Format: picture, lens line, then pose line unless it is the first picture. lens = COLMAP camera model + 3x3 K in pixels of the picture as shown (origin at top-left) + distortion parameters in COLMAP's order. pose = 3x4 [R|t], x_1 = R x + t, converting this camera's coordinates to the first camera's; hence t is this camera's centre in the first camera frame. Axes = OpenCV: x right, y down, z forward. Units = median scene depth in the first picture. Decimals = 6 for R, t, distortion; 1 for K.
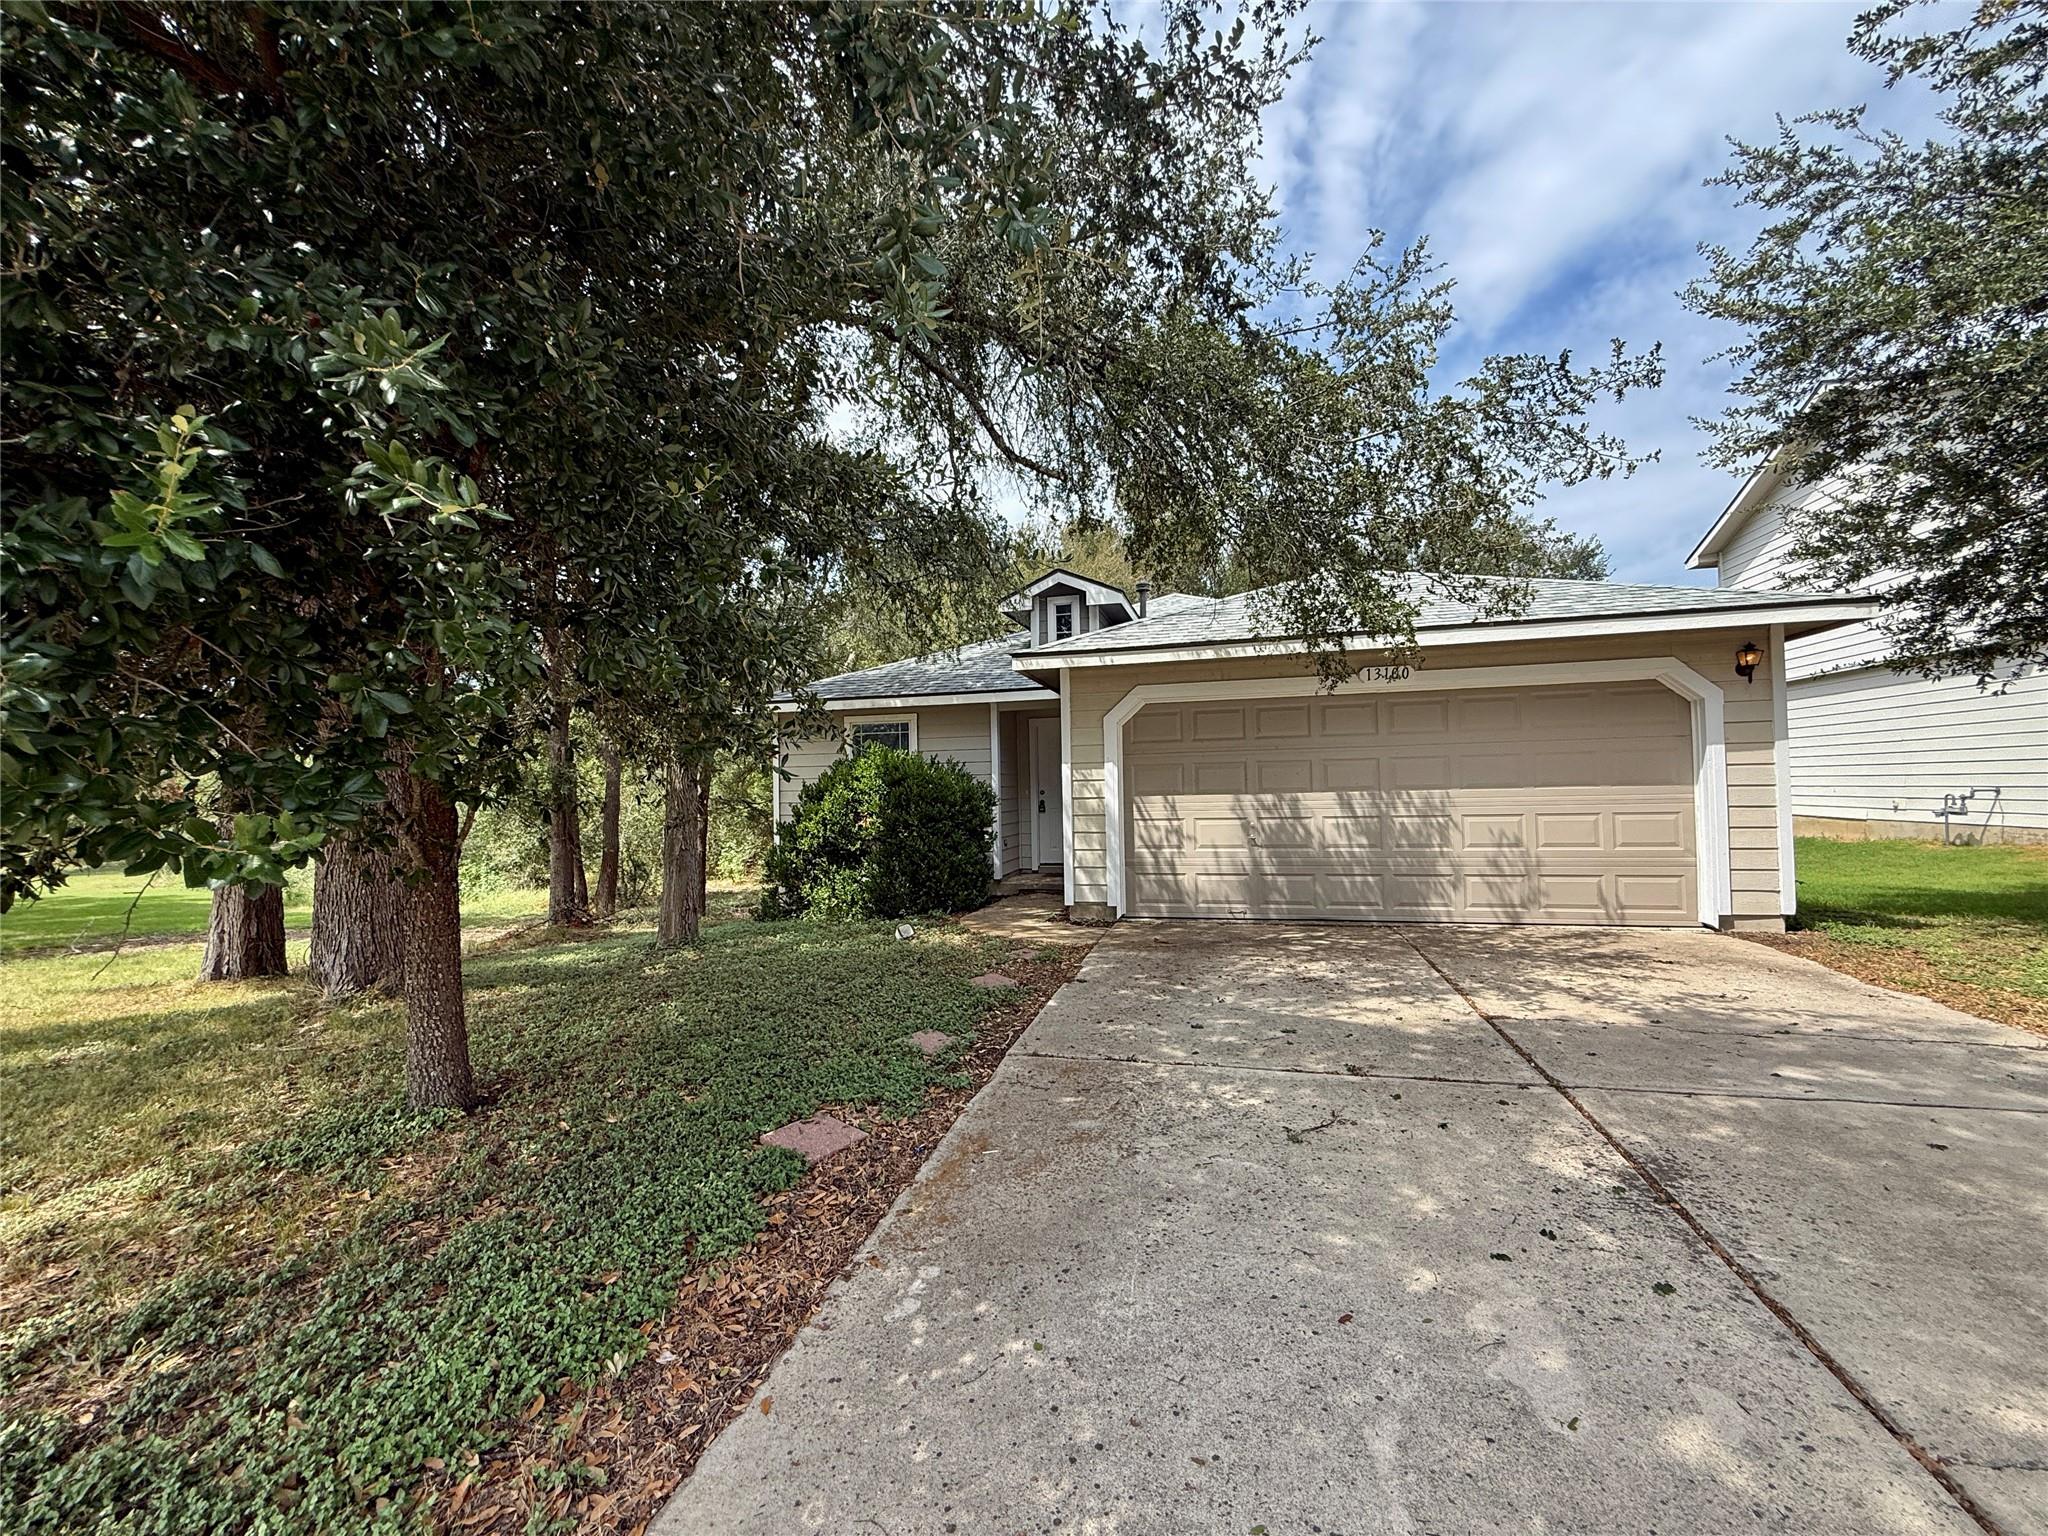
lens RADIAL K [[820.8, 0, 1019.3], [0, 820.8, 770.6], [0, 0, 1]] dist [-0.000665, 0.000748]
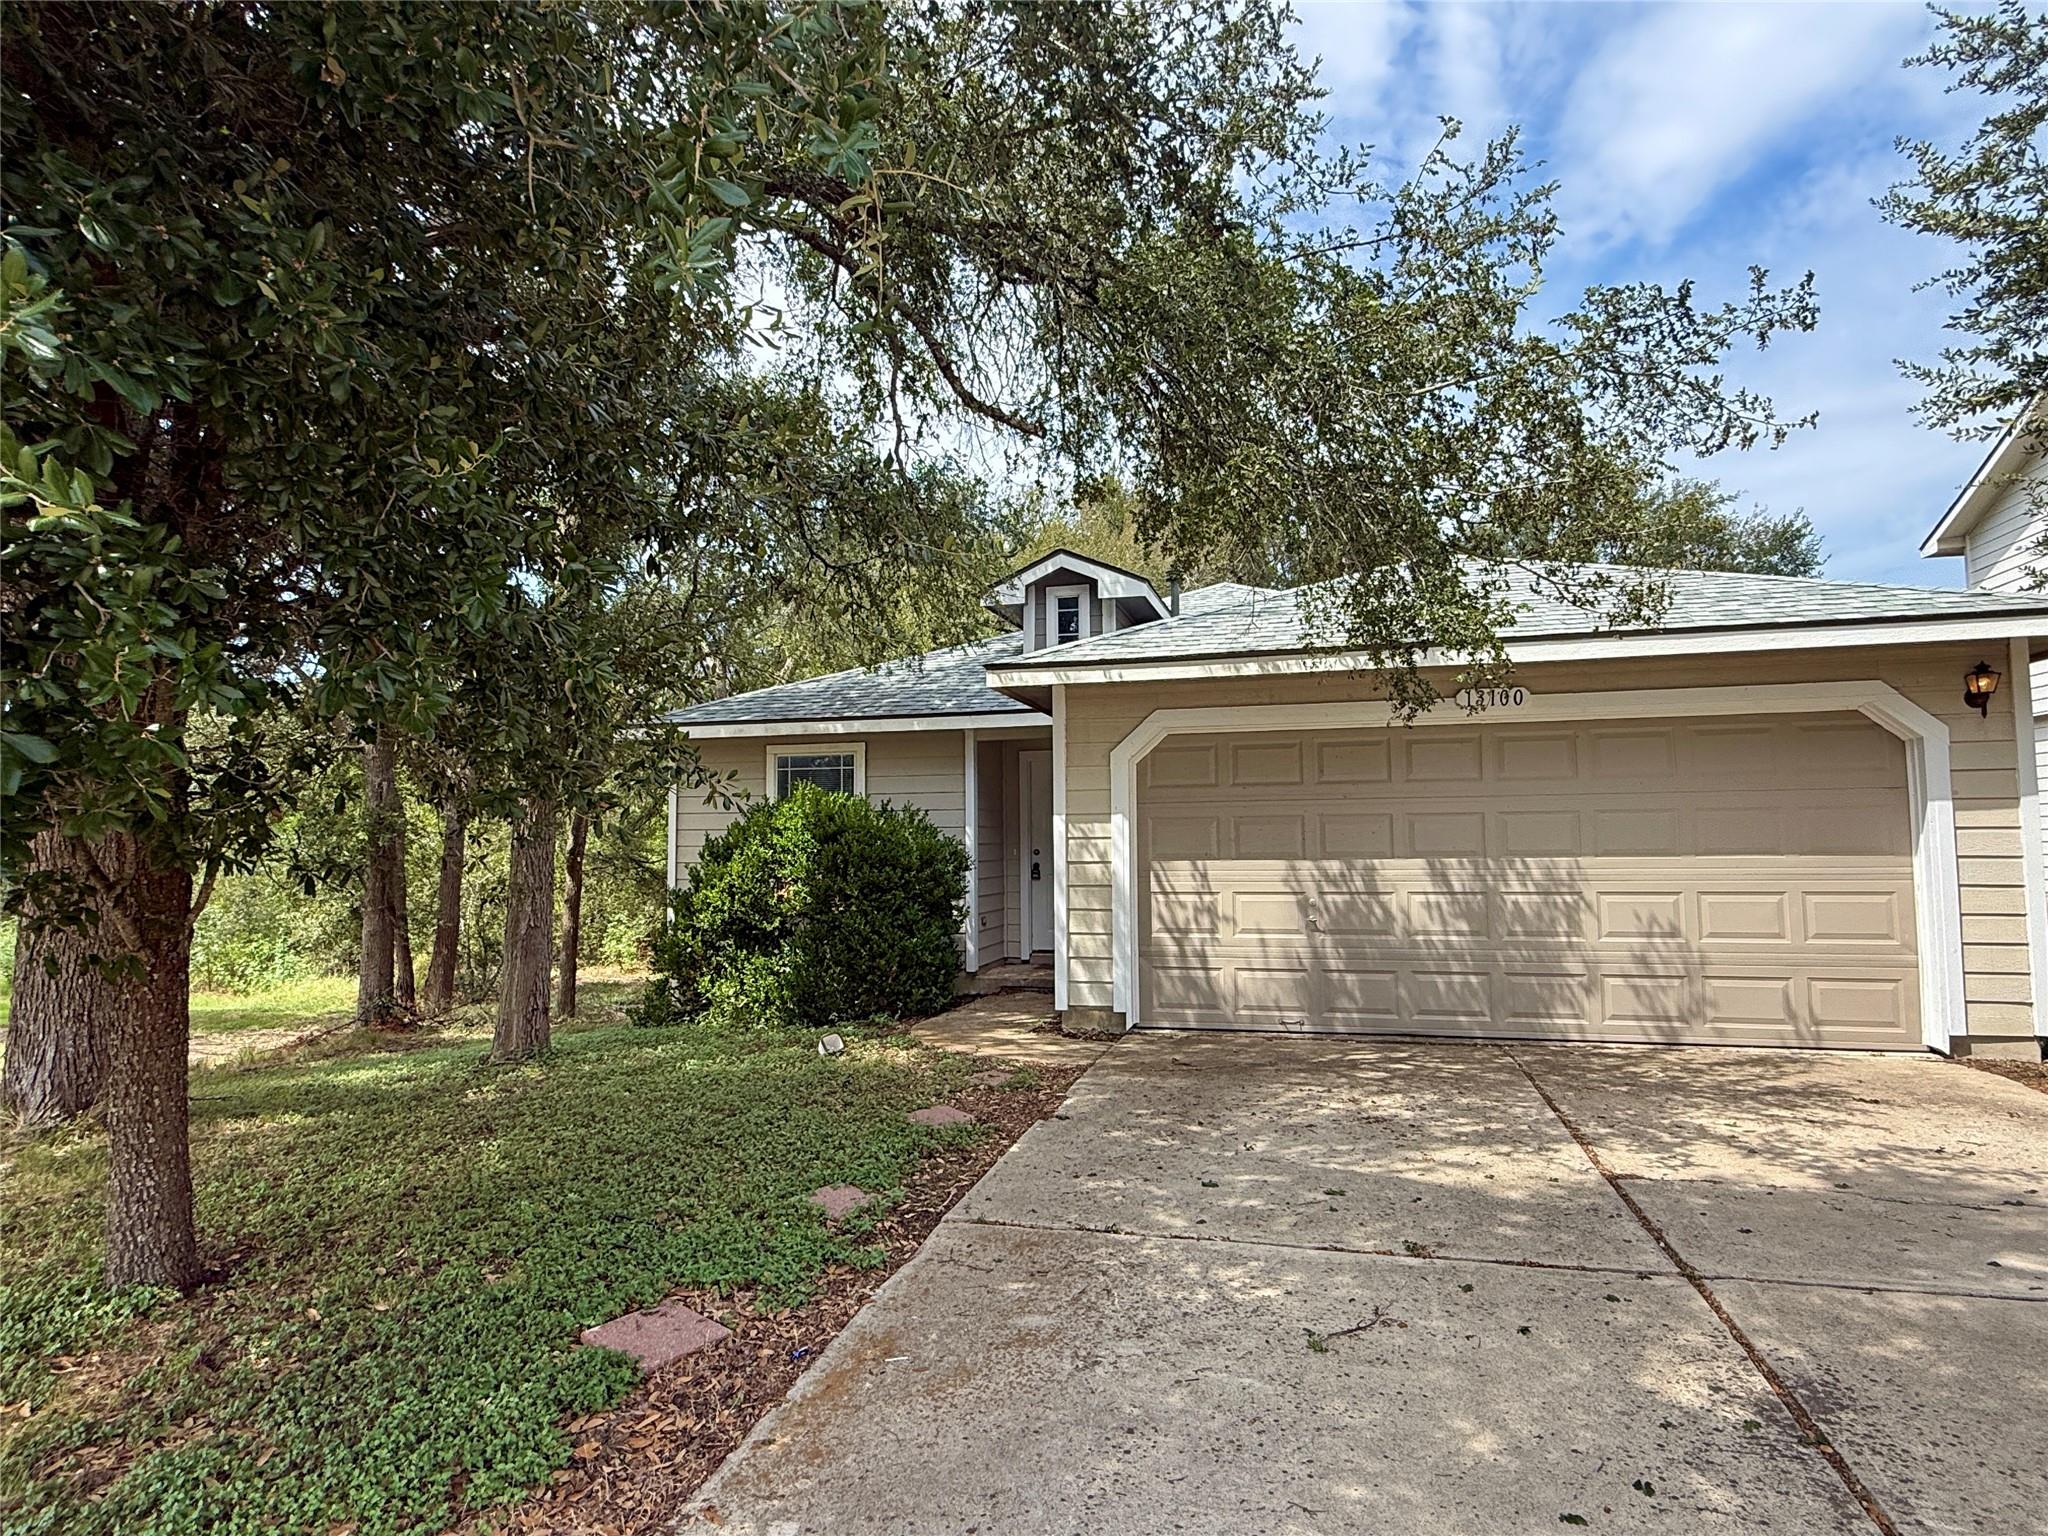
lens RADIAL K [[1127.0, 0, 1024.0], [0, 1127.0, 768.0], [0, 0, 1]] dist [-0.001770, 0.001373]
pose [[0.999926, 0.011832, -0.002874, 0.042967], [-0.011948, 0.998933, -0.044605, -0.007823], [0.002343, 0.044636, 0.999001, -0.009261]]
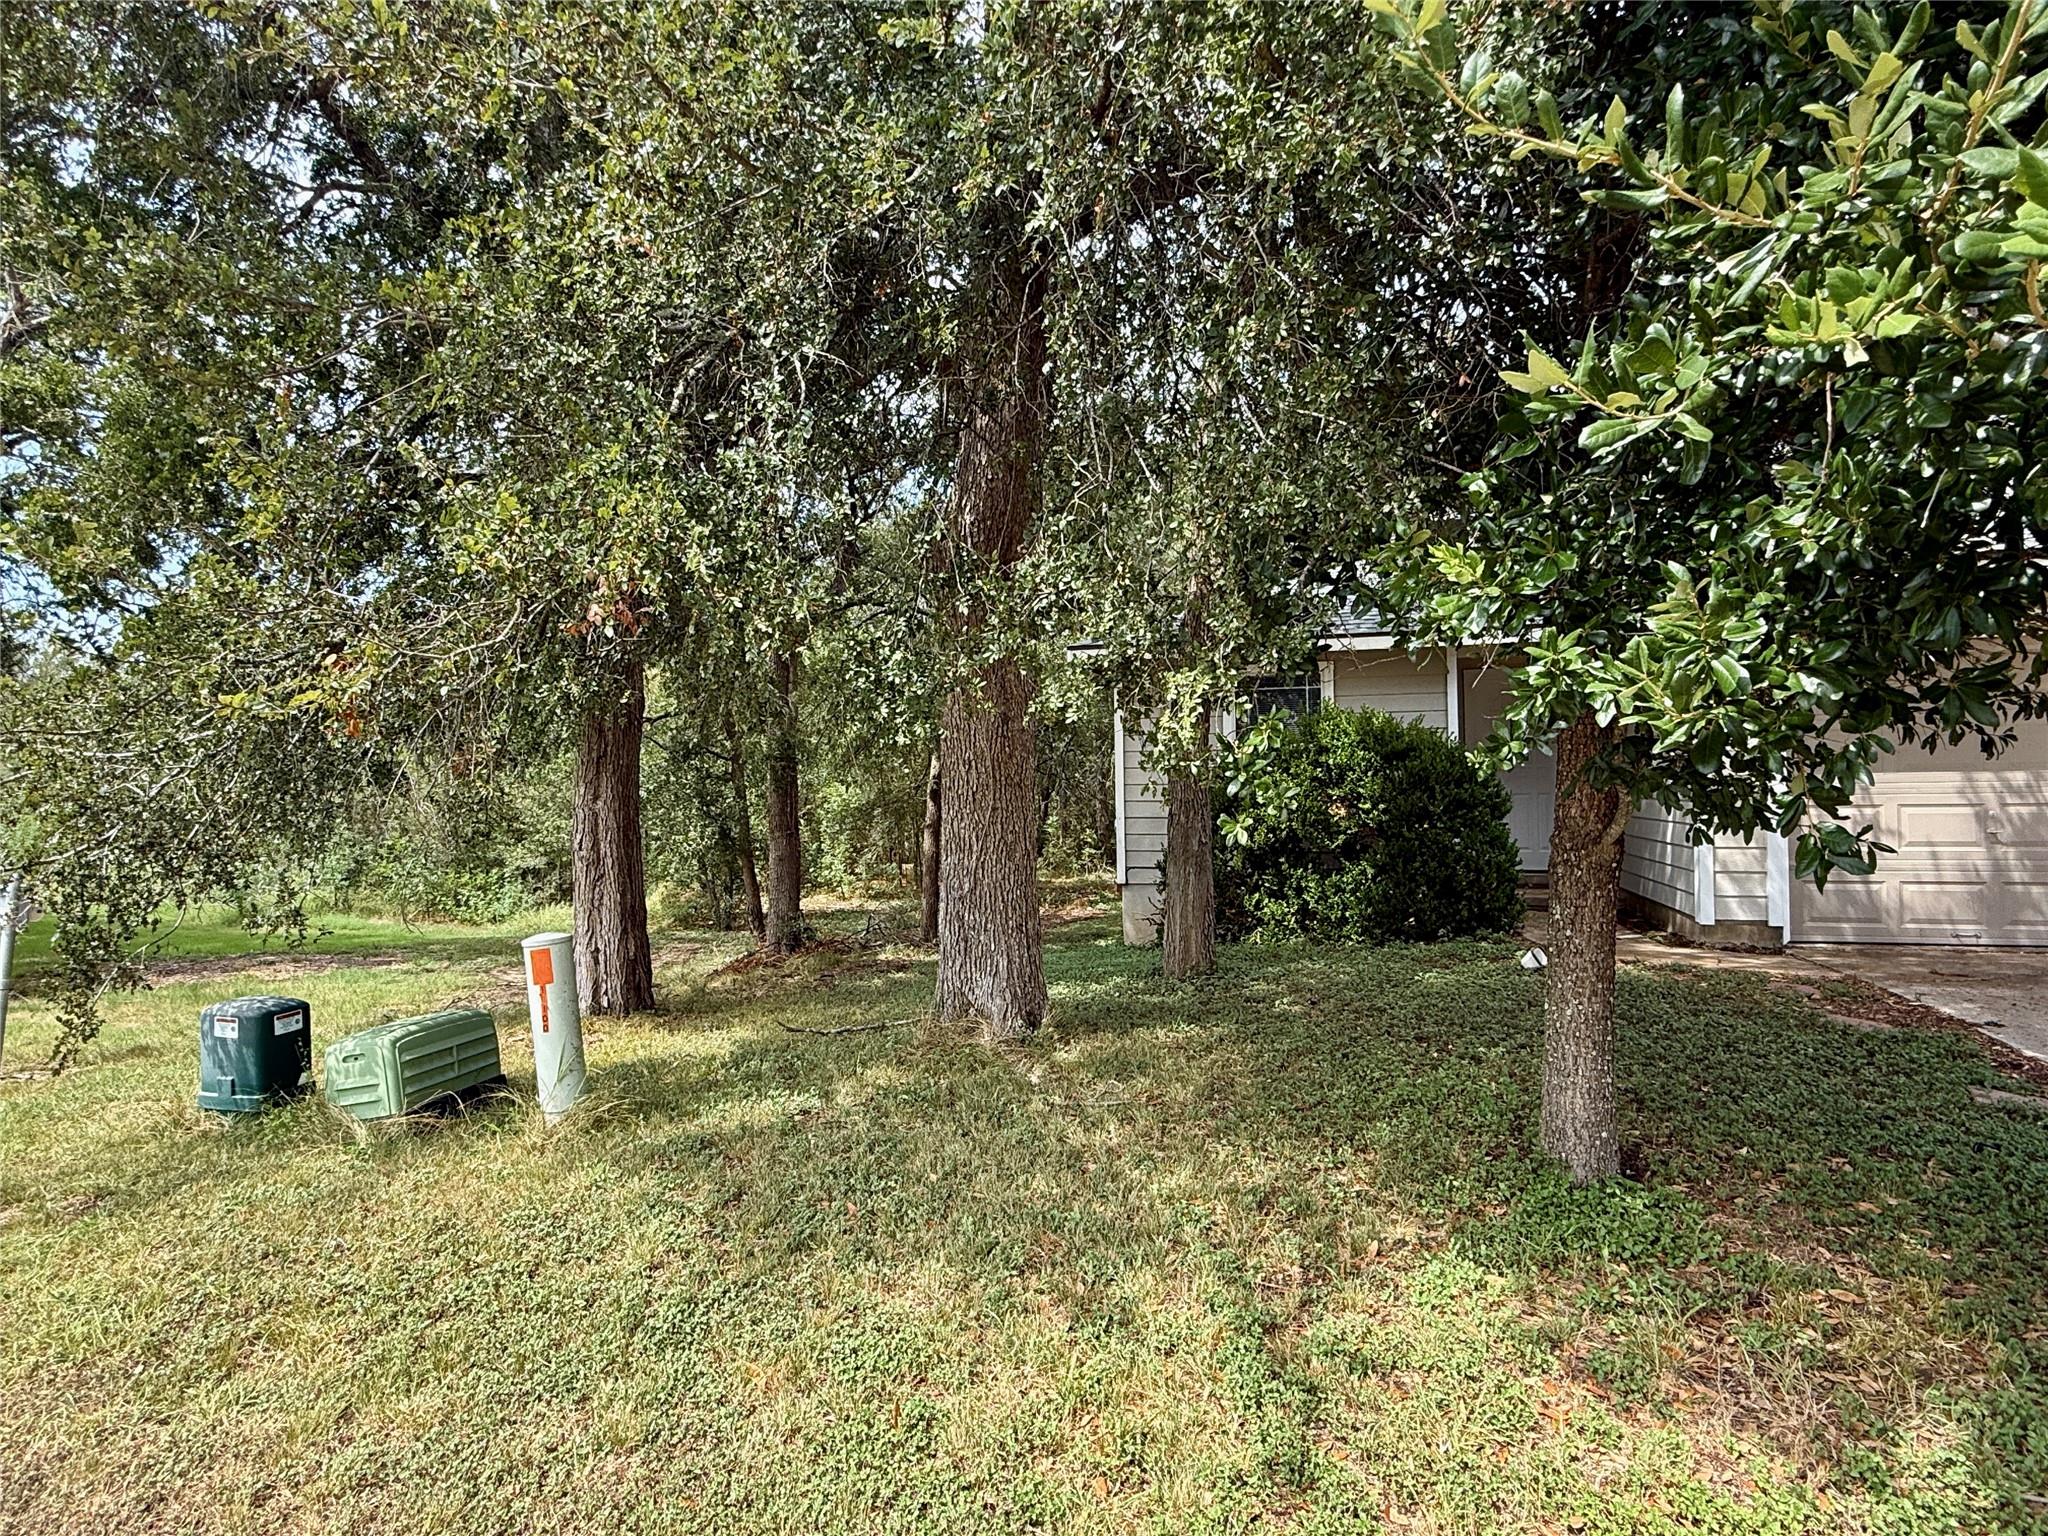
lens RADIAL K [[1125.9, 0, 1024.9], [0, 1125.9, 763.7], [0, 0, 1]] dist [0.003909, -0.002804]
pose [[0.999929, 0.006986, -0.009621, -0.803611], [-0.006872, 0.999907, 0.011753, 0.023897], [0.009702, -0.011686, 0.999885, 0.013807]]
